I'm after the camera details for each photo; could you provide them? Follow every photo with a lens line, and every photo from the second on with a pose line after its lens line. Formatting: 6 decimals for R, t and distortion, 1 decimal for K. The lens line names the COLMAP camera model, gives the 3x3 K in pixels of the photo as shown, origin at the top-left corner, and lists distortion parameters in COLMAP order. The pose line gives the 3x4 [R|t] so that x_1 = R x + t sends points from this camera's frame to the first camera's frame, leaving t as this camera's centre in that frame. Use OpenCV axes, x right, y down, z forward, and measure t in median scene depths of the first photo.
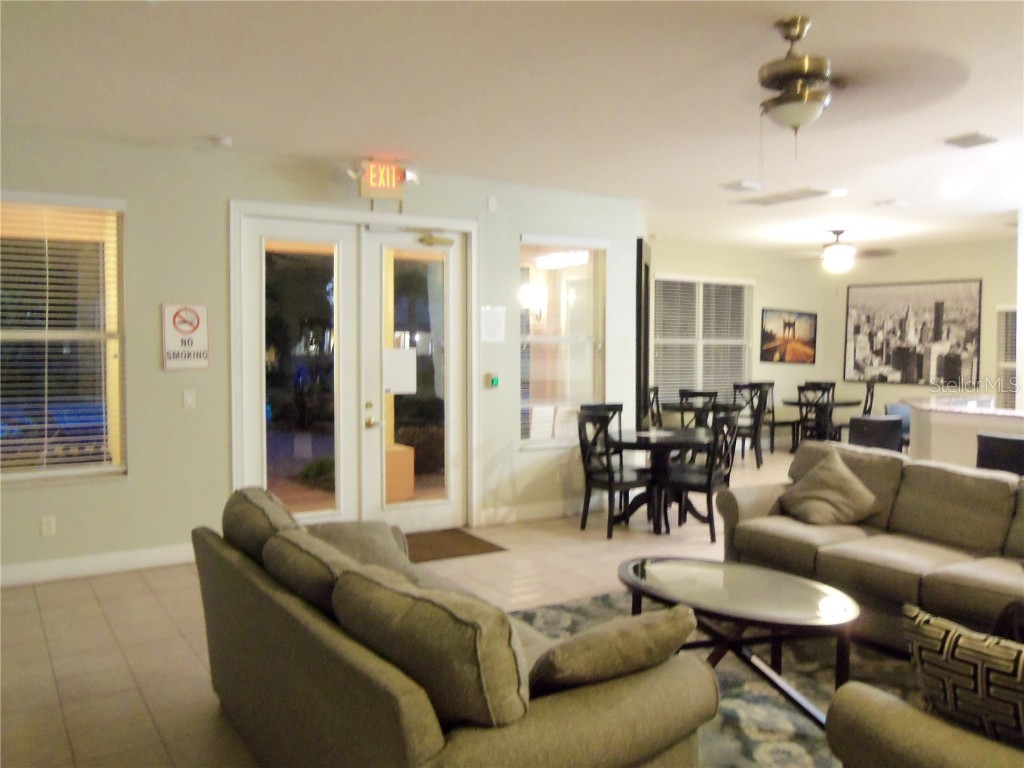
lens RADIAL K [[862.4, 0, 509.4], [0, 862.4, 373.2], [0, 0, 1]] dist [-0.056326, 0.109934]
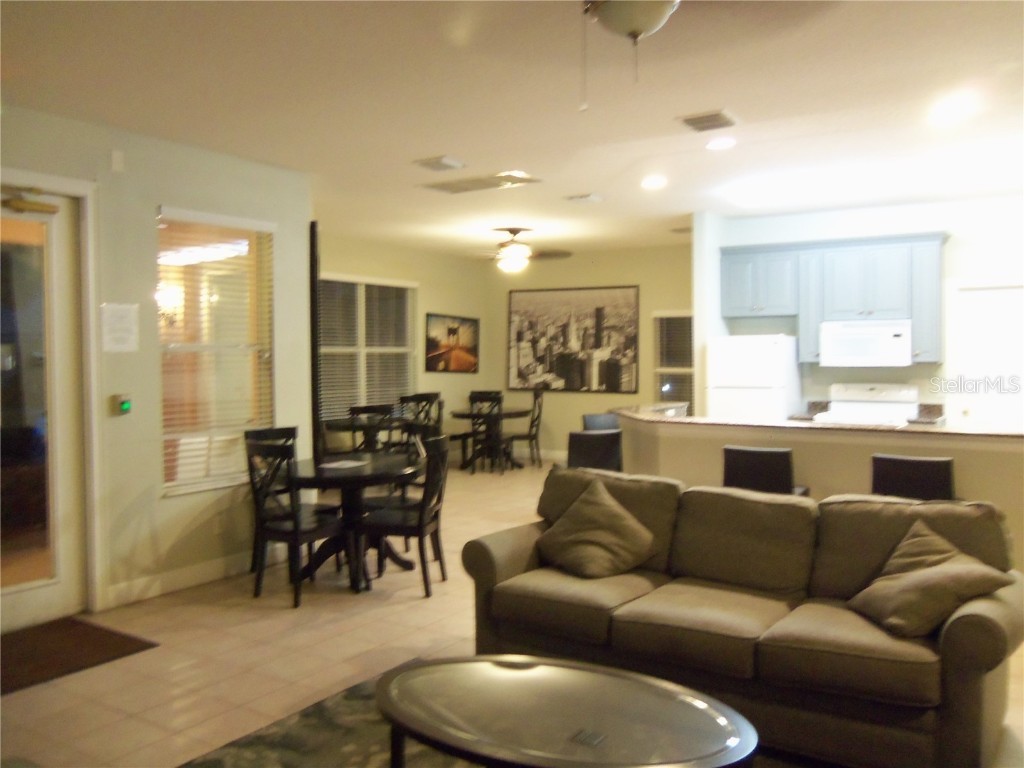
lens RADIAL K [[862.4, 0, 509.4], [0, 862.4, 373.2], [0, 0, 1]] dist [-0.056326, 0.109934]
pose [[0.905239, -0.020147, 0.424424, -0.022133], [0.025273, 0.999660, -0.006450, -0.004024], [-0.424149, 0.016565, 0.905441, 0.157673]]
